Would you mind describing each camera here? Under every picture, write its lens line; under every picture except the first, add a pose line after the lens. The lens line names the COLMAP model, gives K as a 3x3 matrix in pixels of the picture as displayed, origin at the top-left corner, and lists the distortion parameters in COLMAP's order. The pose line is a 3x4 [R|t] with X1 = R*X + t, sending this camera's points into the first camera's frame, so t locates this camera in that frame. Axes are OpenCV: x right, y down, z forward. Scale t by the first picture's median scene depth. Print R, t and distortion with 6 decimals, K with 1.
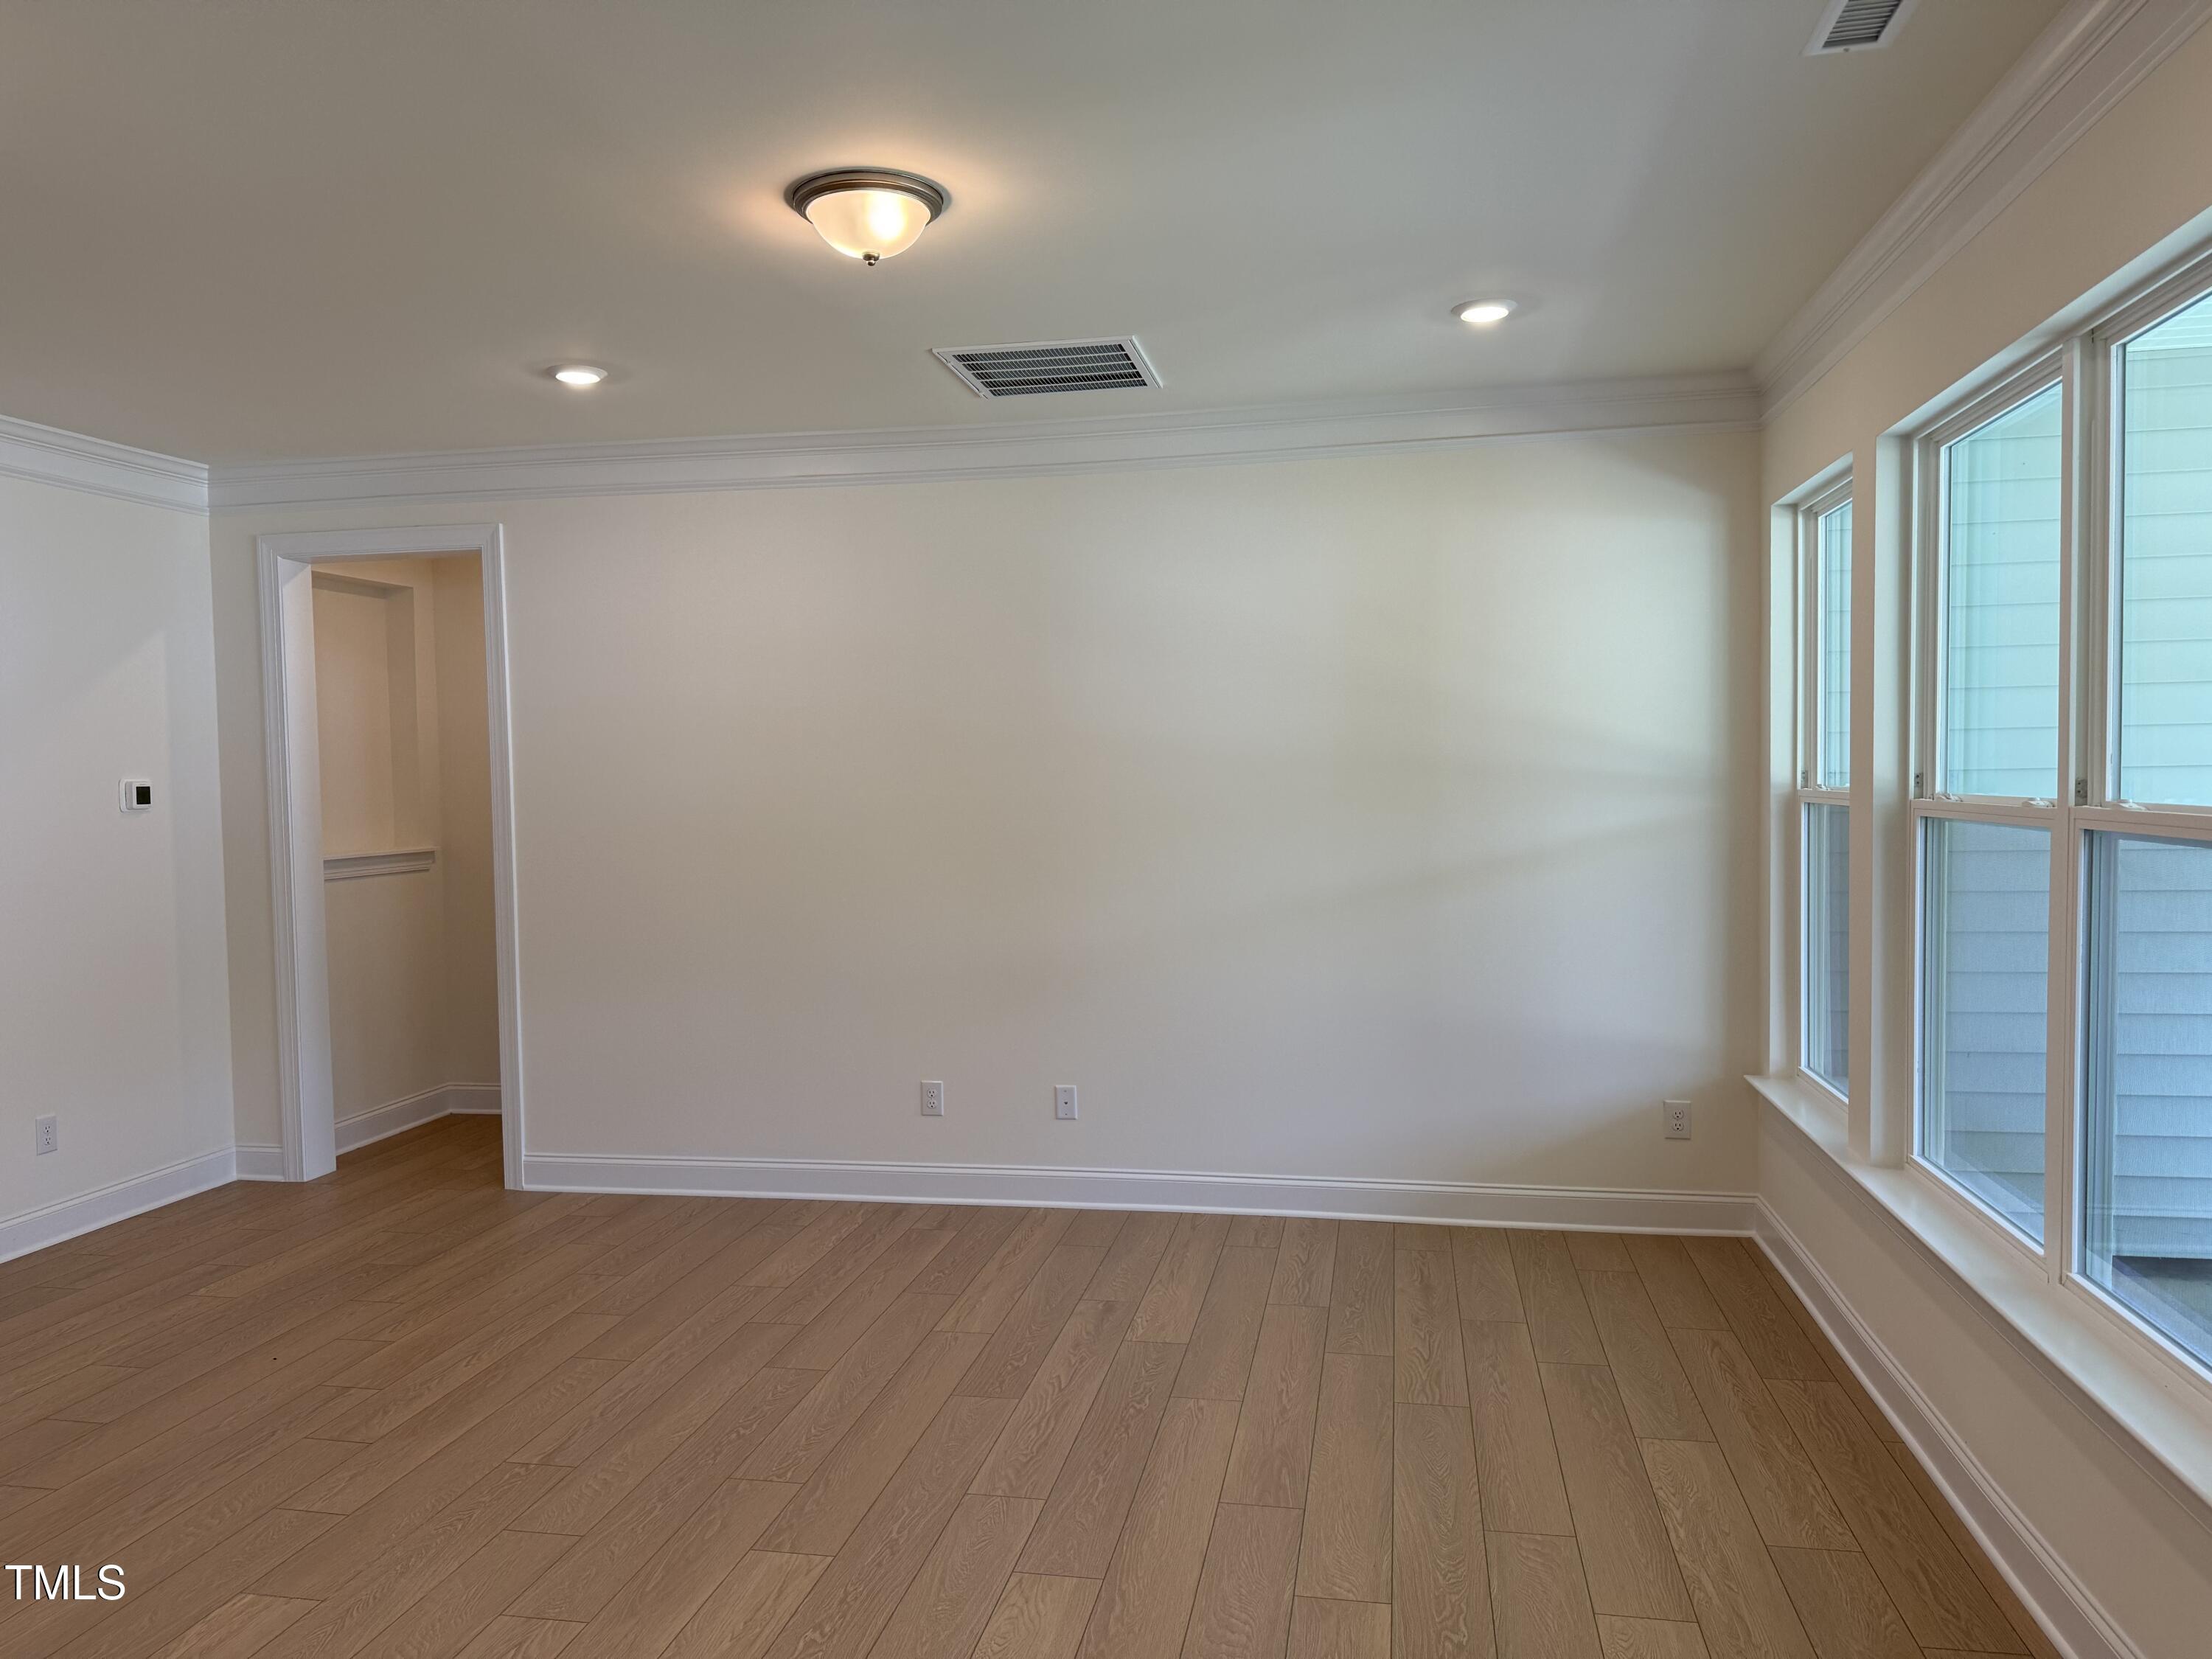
lens RADIAL K [[1546.3, 0, 1106.0], [0, 1546.3, 829.5], [0, 0, 1]] dist [0.161986, -0.262236]
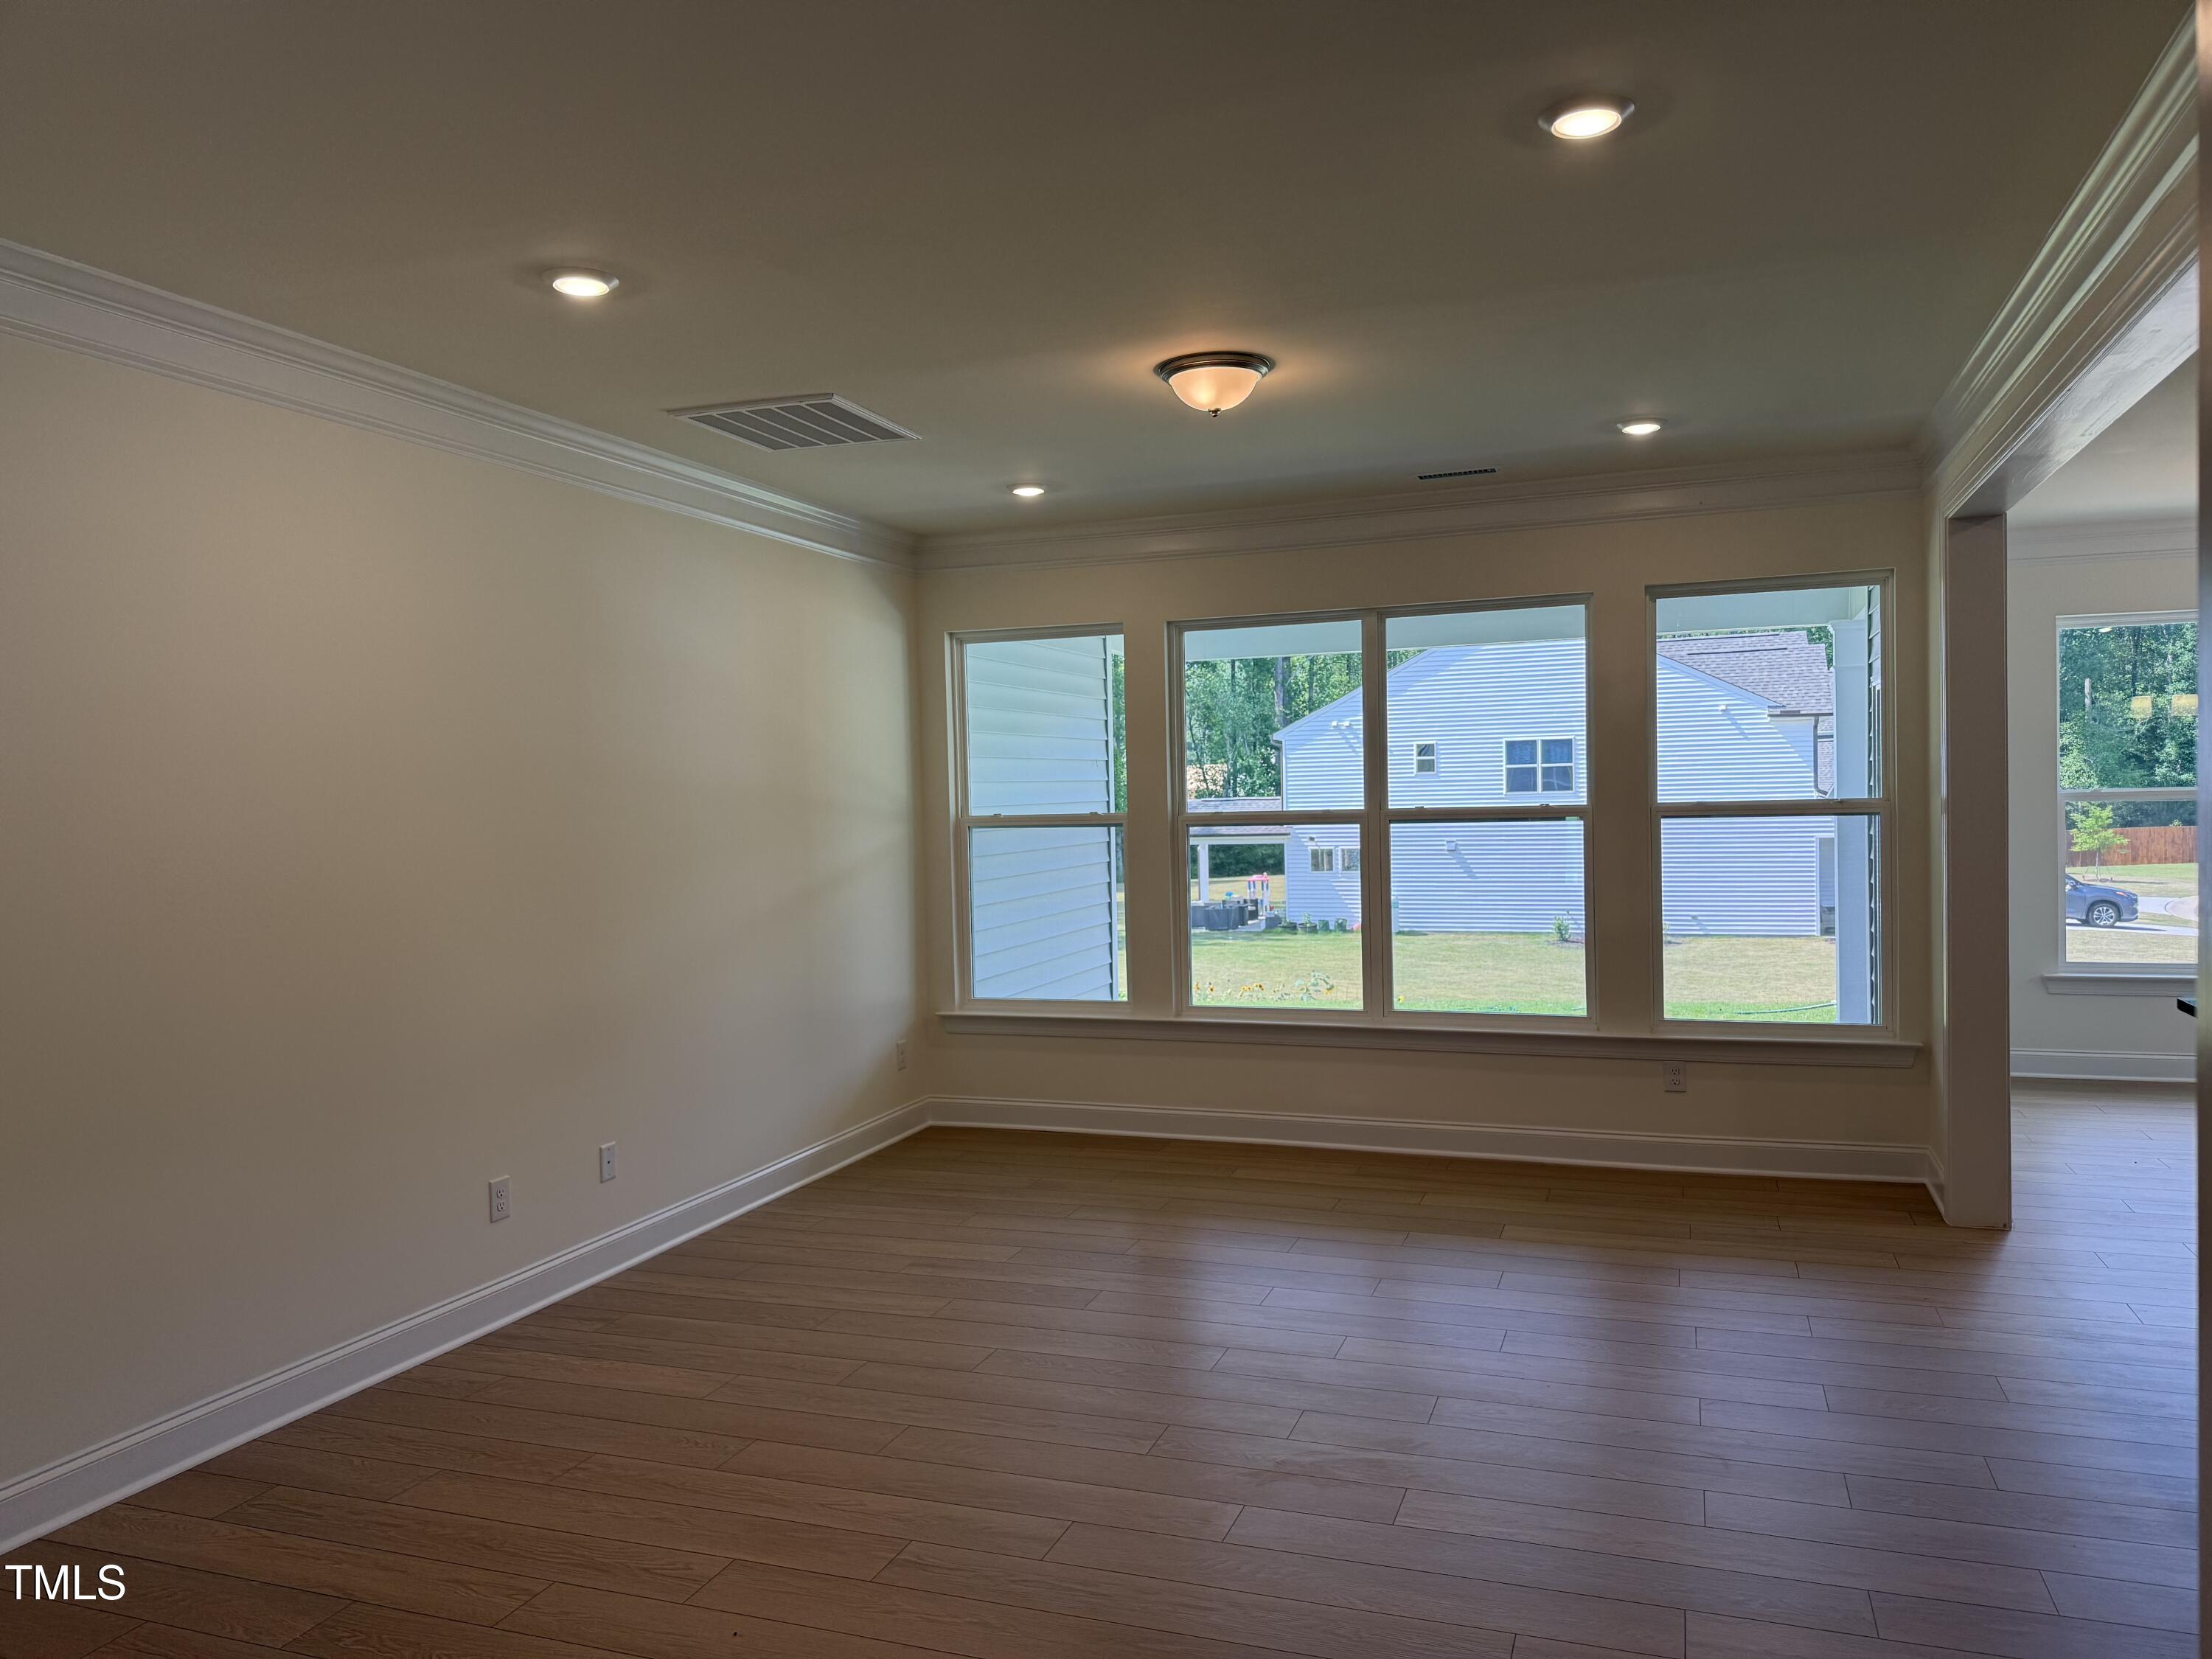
lens RADIAL K [[1541.6, 0, 1106.0], [0, 1541.6, 829.5], [0, 0, 1]] dist [0.120010, -0.183327]
pose [[0.158651, -0.006975, 0.987310, -1.026741], [0.060490, 0.998165, -0.002668, -0.001966], [-0.985480, 0.060145, 0.158782, 0.624645]]
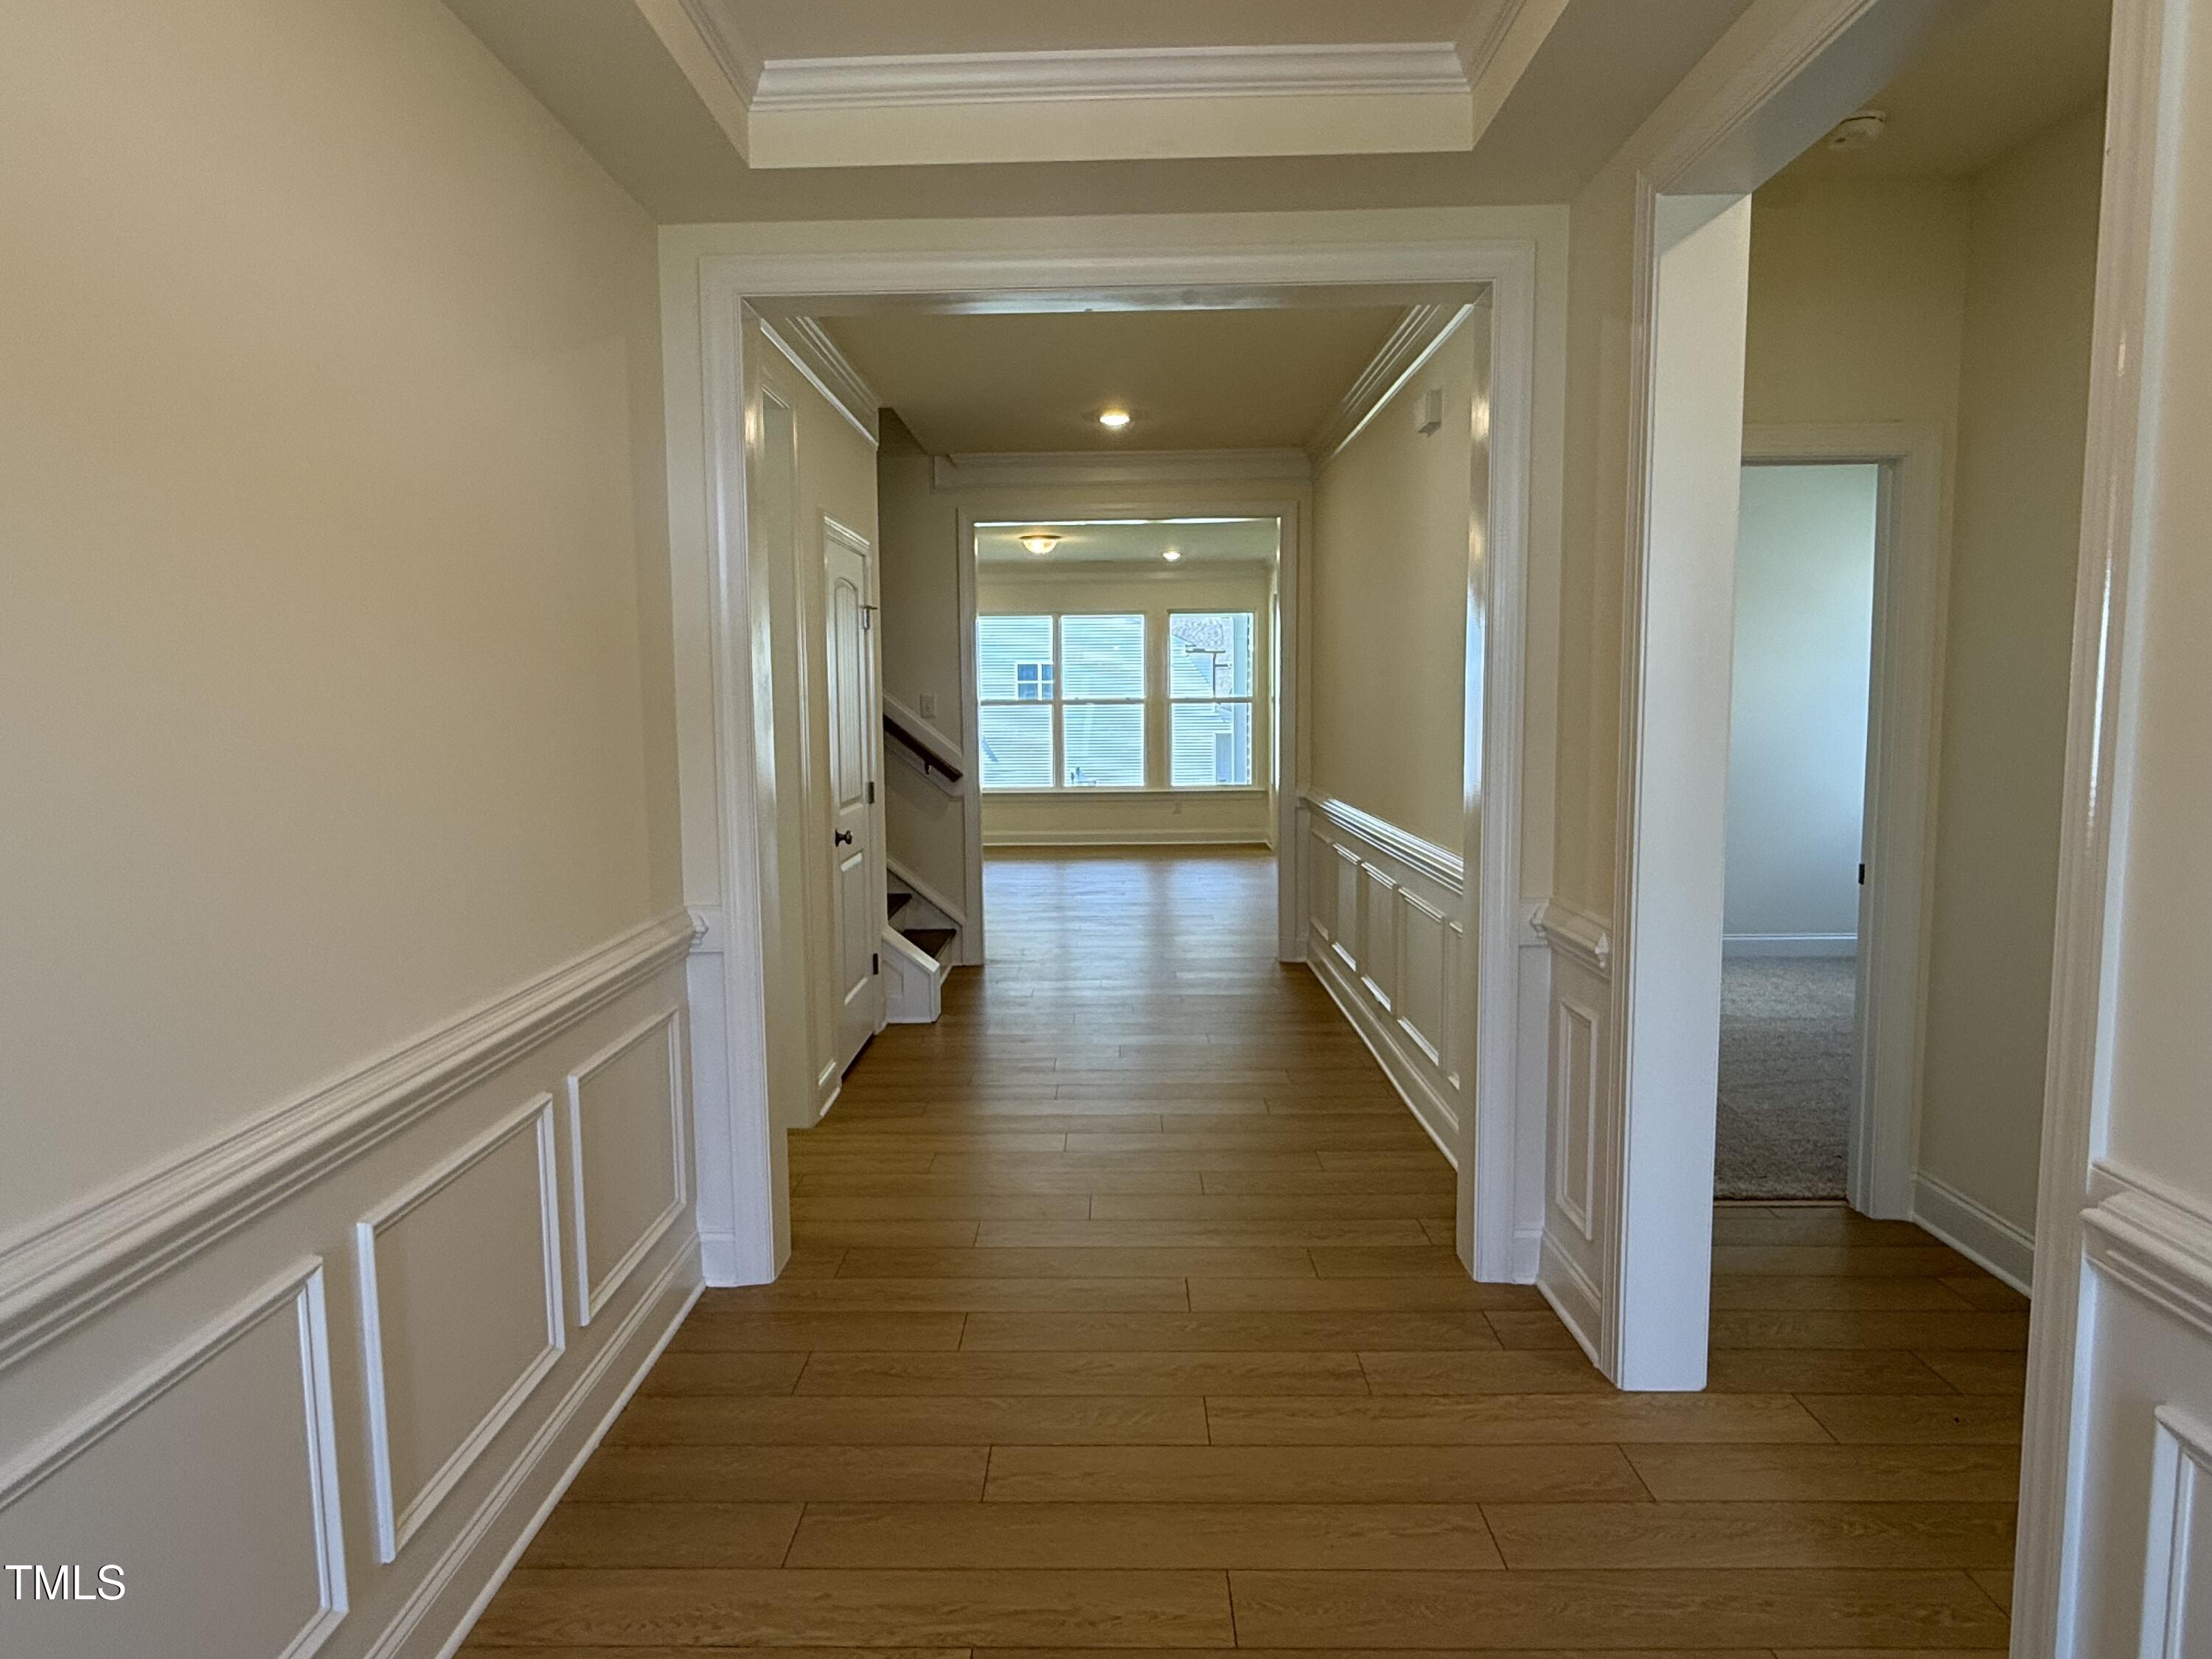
lens RADIAL K [[1293.2, 0, 1106.0], [0, 1293.2, 829.5], [0, 0, 1]] dist [-0.003887, -0.001190]
pose [[-0.185955, -0.079560, 0.979332, -2.213634], [0.055034, 0.994308, 0.091227, 0.017722], [-0.981016, 0.070861, -0.180518, 0.991684]]
